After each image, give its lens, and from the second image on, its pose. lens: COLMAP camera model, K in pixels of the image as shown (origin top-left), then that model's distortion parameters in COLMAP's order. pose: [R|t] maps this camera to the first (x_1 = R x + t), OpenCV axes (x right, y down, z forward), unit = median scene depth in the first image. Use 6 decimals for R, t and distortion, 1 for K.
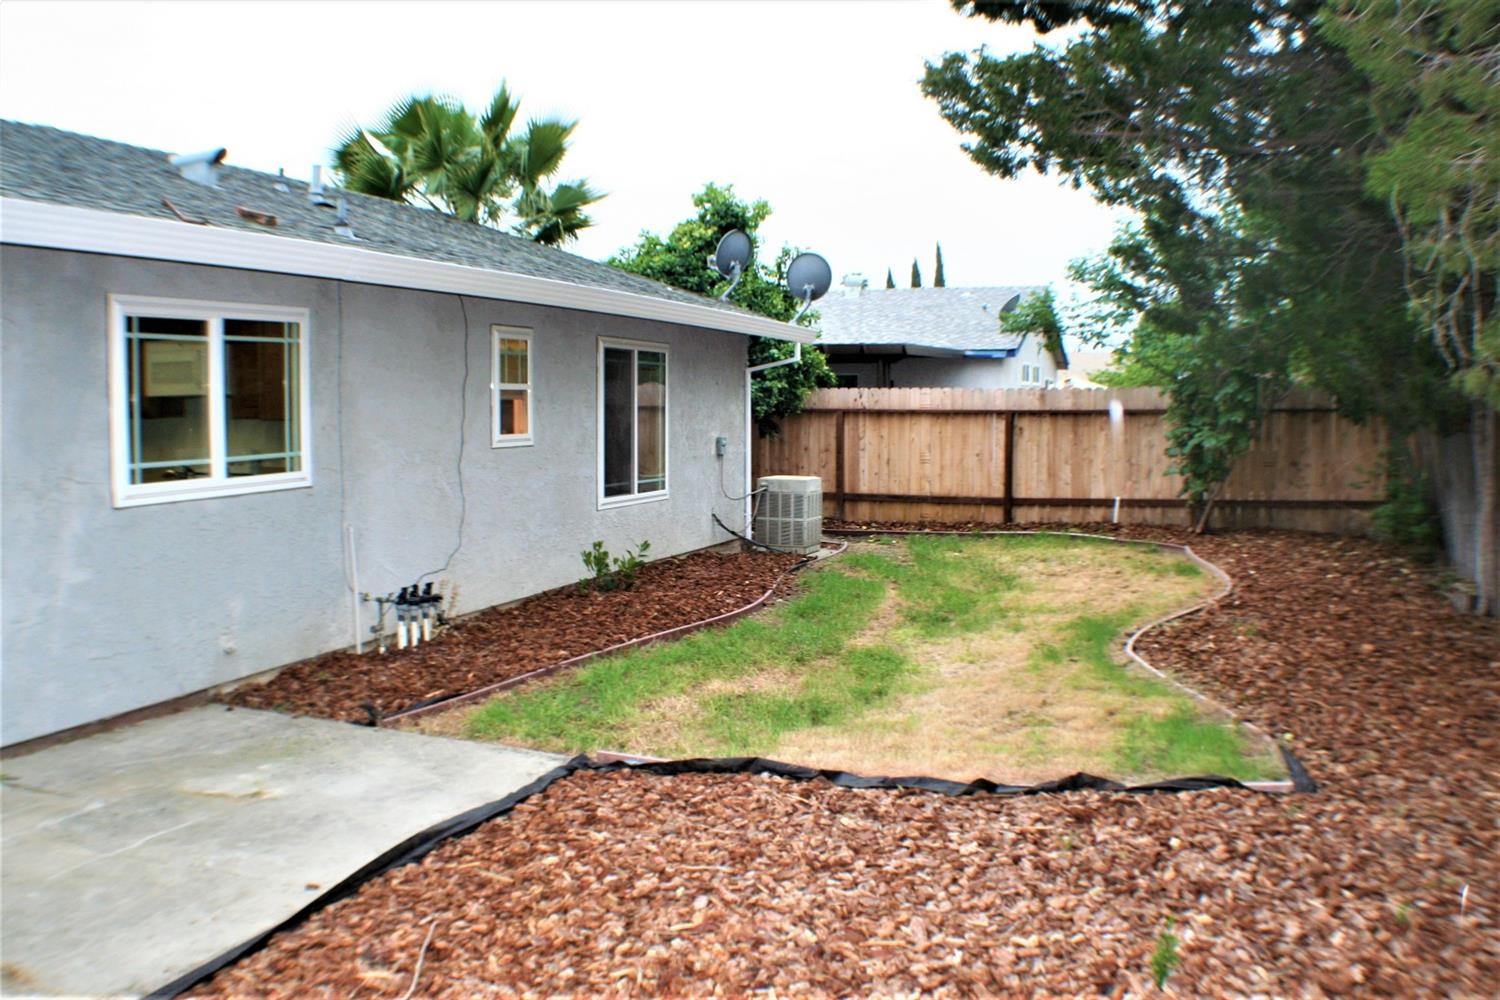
lens RADIAL K [[1261.5, 0, 750.0], [0, 1261.5, 500.0], [0, 0, 1]] dist [-0.189754, 0.042396]
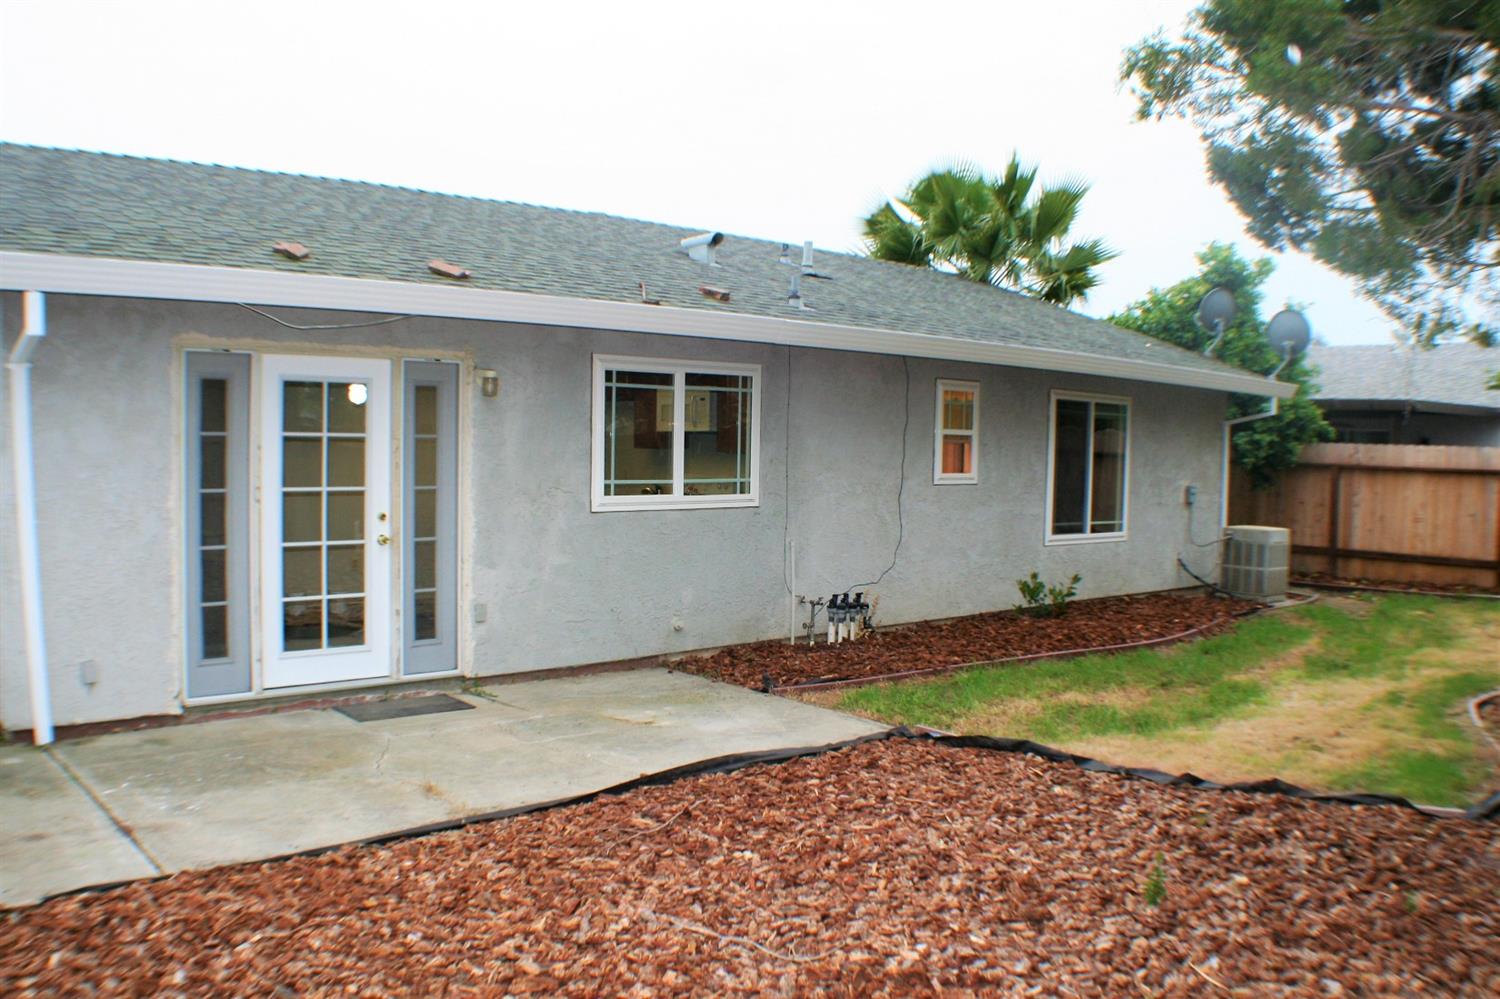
lens RADIAL K [[1261.5, 0, 750.0], [0, 1261.5, 499.5], [0, 0, 1]] dist [-0.189754, 0.042396]
pose [[0.887706, 0.041182, -0.458566, 0.217658], [-0.058440, 0.998014, -0.023502, 0.012255], [0.456687, 0.047661, 0.888350, -0.140749]]
